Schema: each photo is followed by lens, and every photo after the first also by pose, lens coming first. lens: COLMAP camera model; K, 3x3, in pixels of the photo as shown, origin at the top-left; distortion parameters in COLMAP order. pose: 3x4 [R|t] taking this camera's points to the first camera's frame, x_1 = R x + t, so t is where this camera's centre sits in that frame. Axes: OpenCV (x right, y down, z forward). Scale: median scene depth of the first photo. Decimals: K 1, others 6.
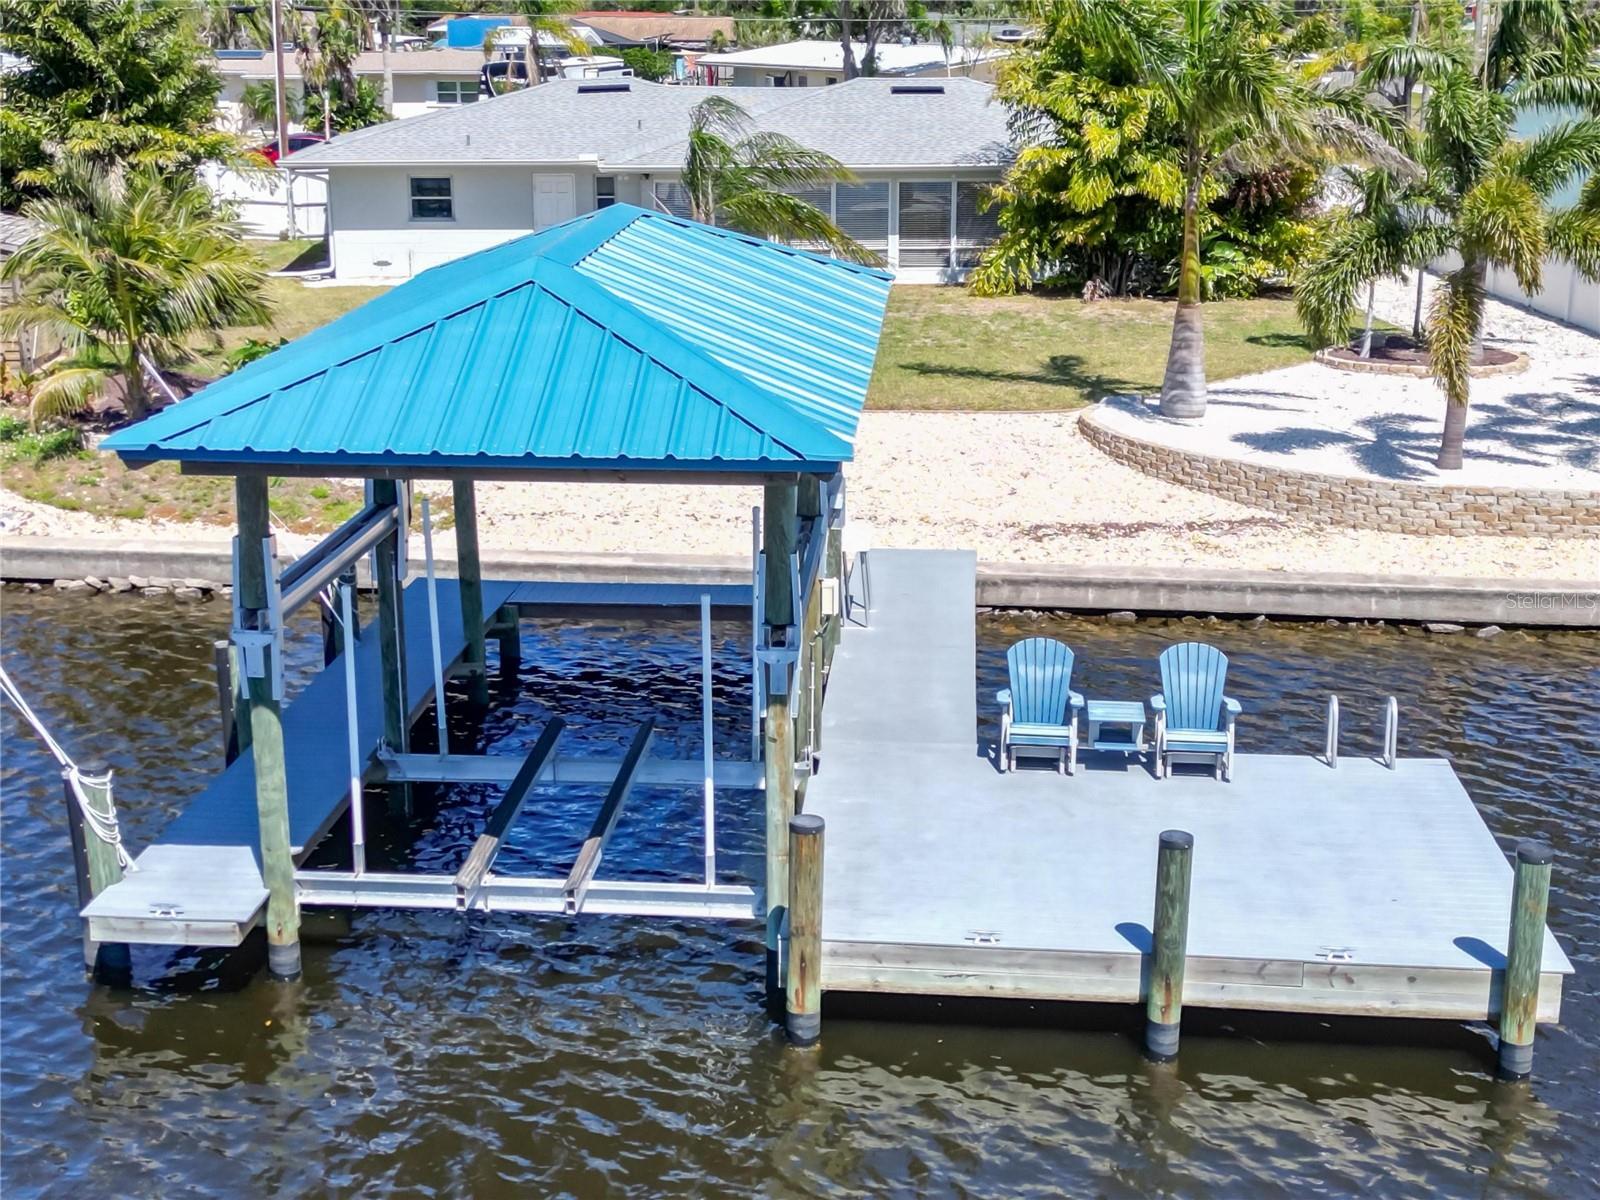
lens RADIAL K [[2213.7, 0, 800.0], [0, 2213.7, 600.0], [0, 0, 1]] dist [0.222607, -0.713602]
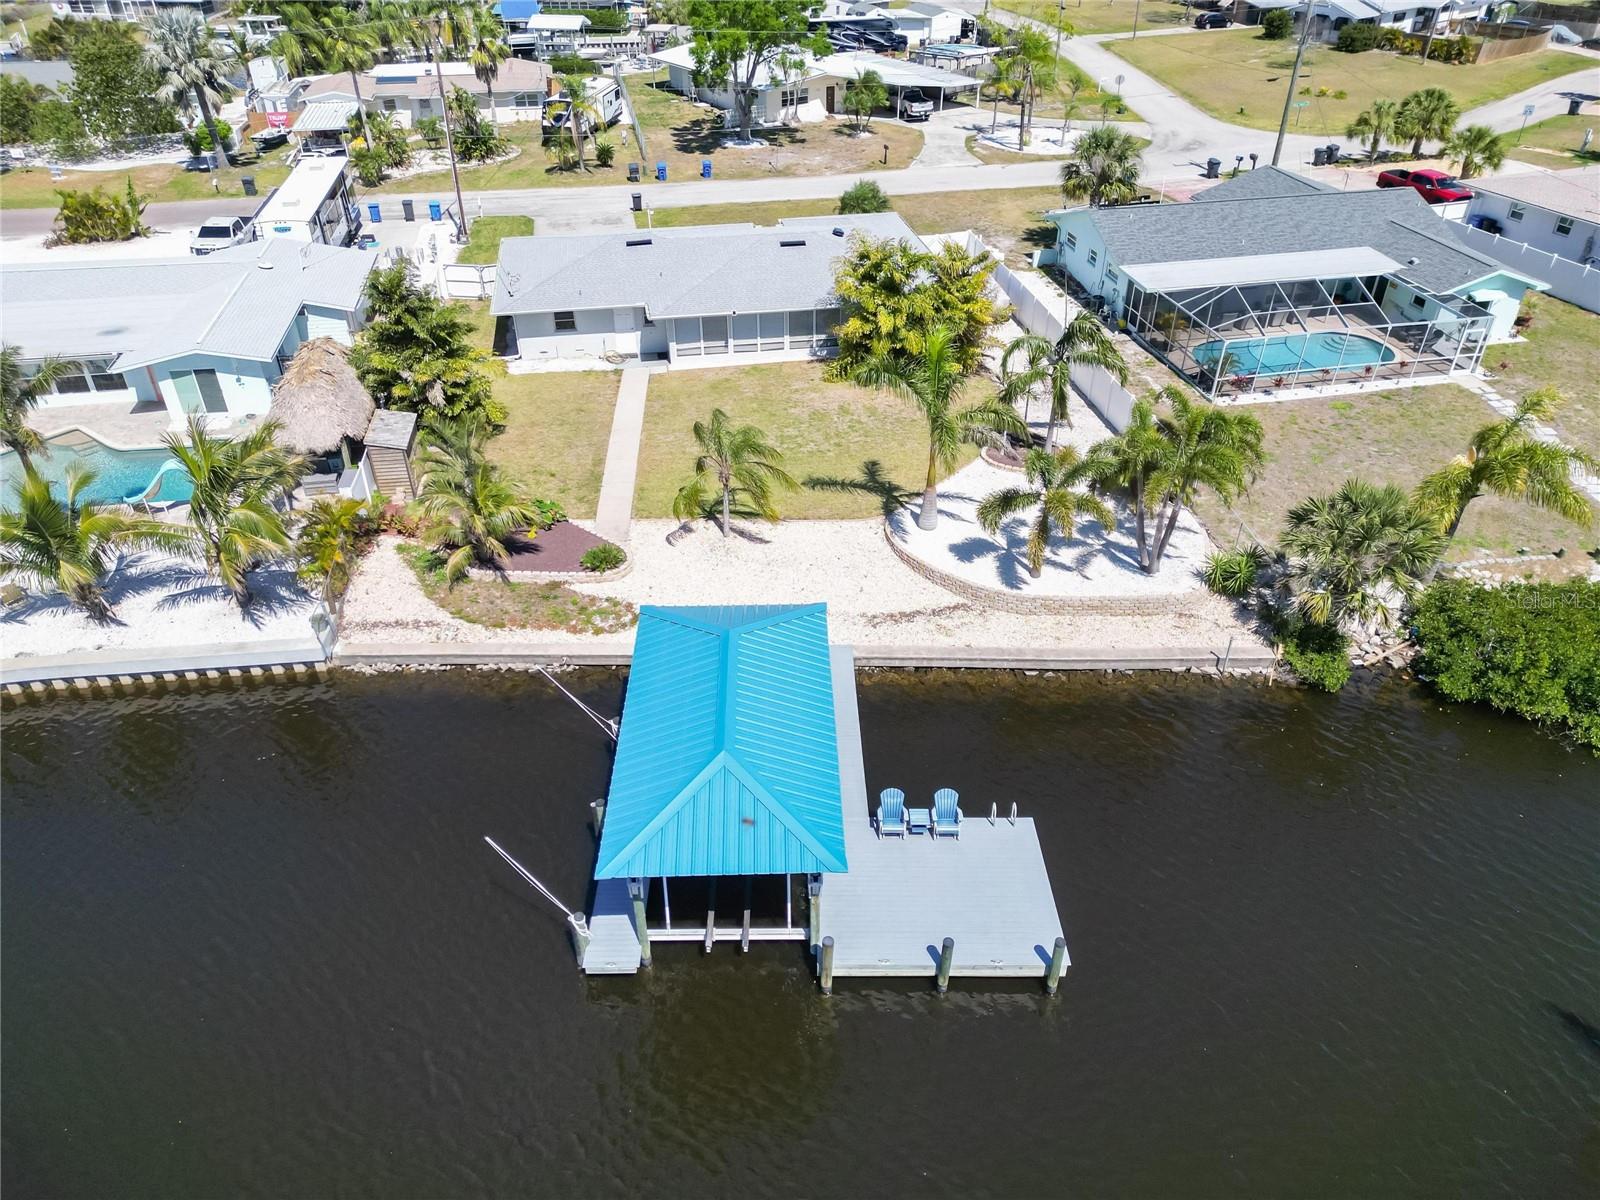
lens RADIAL K [[1114.0, 0, 801.4], [0, 1114.0, 602.1], [0, 0, 1]] dist [0.086423, -0.093670]
pose [[0.995434, -0.056653, 0.076819, -0.069052], [0.028050, 0.942896, 0.331904, -0.469168], [-0.091235, -0.328234, 0.940180, -0.157787]]
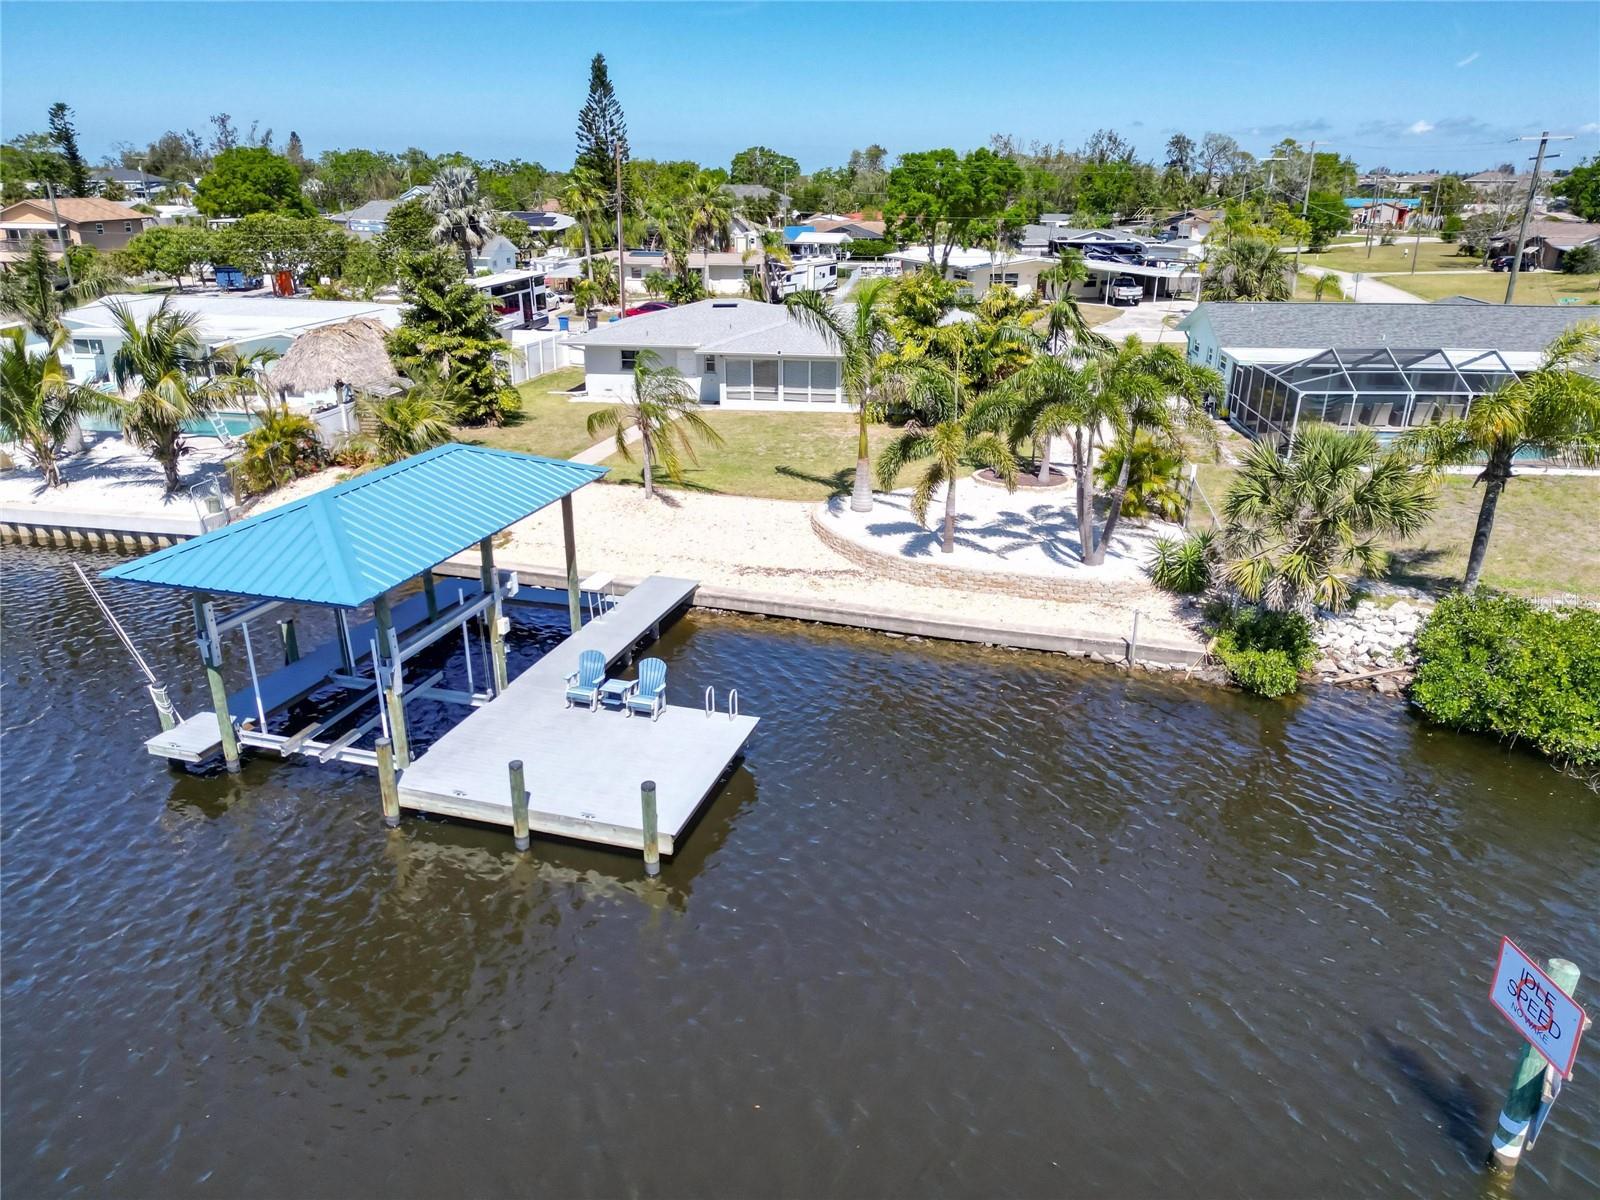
lens RADIAL K [[1114.0, 0, 801.4], [0, 1114.0, 602.1], [0, 0, 1]] dist [0.086423, -0.093670]
pose [[0.978055, 0.077154, -0.193534, 0.376634], [-0.058941, 0.993423, 0.098168, -0.110805], [0.199835, -0.084607, 0.976170, -0.055179]]
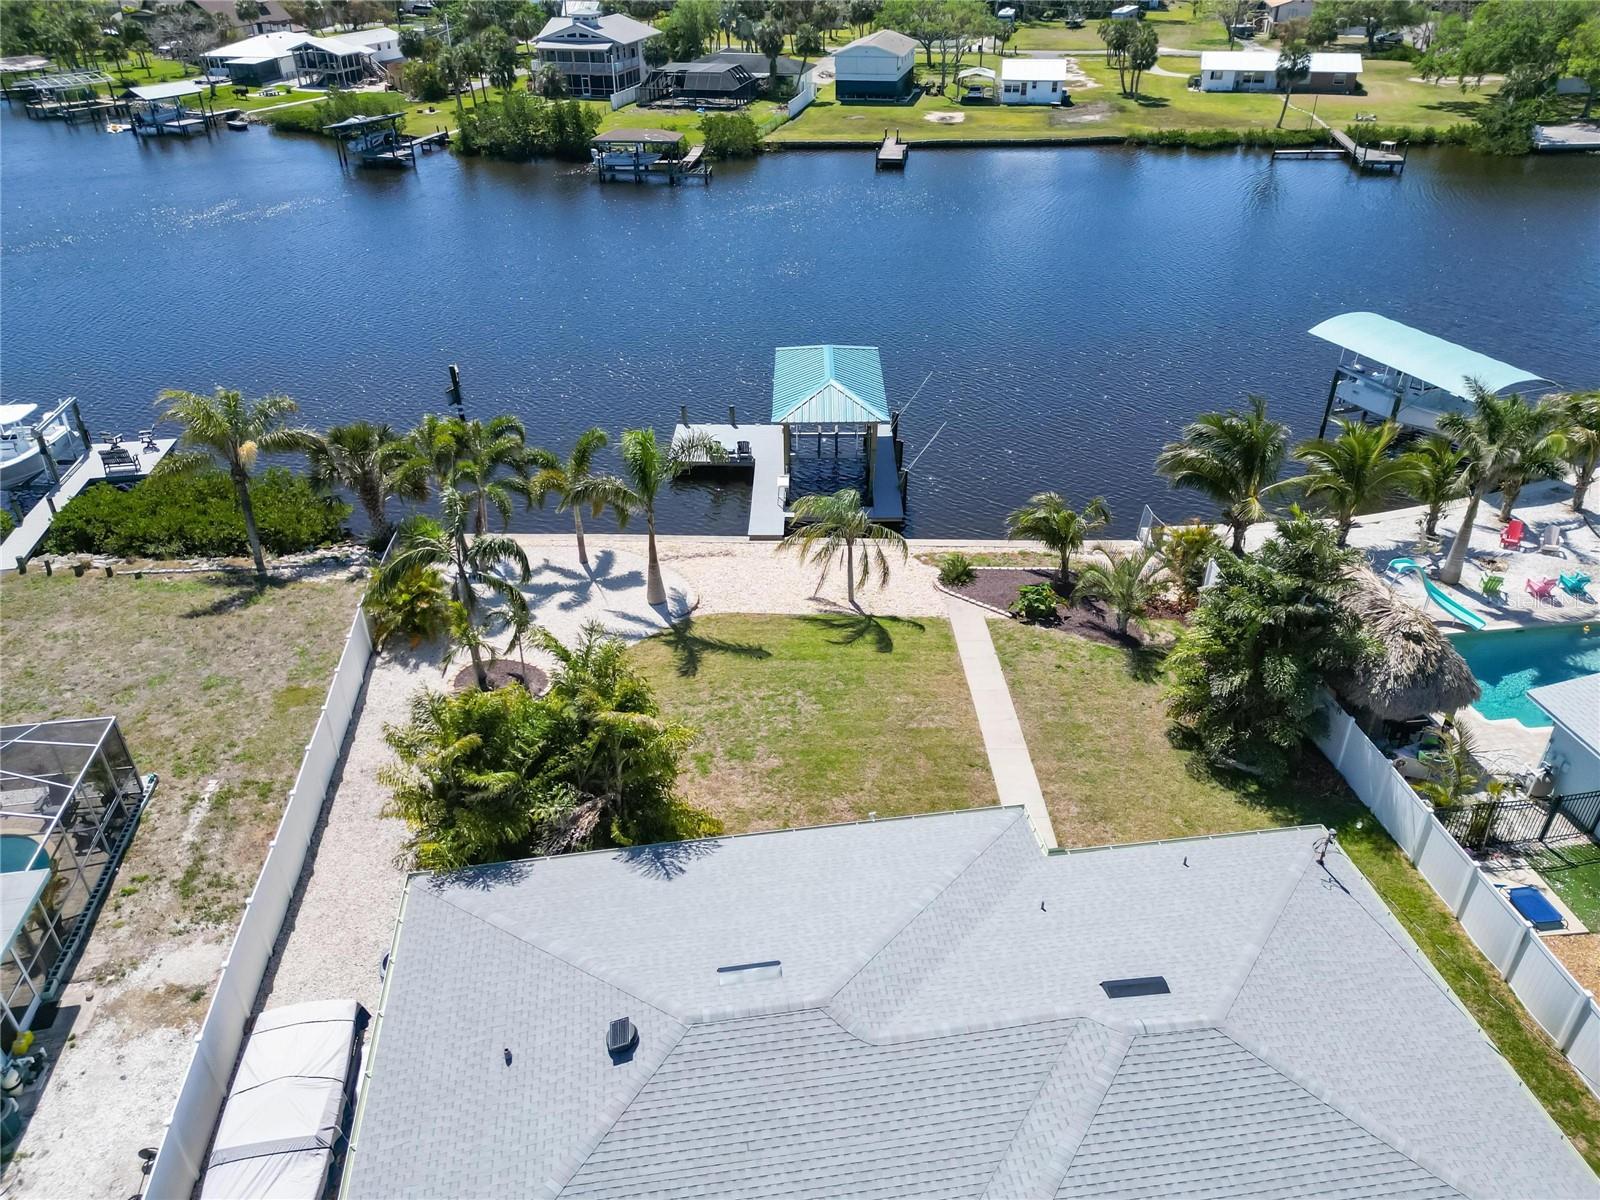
lens RADIAL K [[1117.5, 0, 802.2], [0, 1117.5, 603.0], [0, 0, 1]] dist [0.069406, -0.061906]
pose [[-0.997593, 0.040267, -0.056457, 0.092894], [-0.013913, 0.681367, 0.731810, -1.138155], [0.067935, 0.730834, -0.679166, 2.137534]]
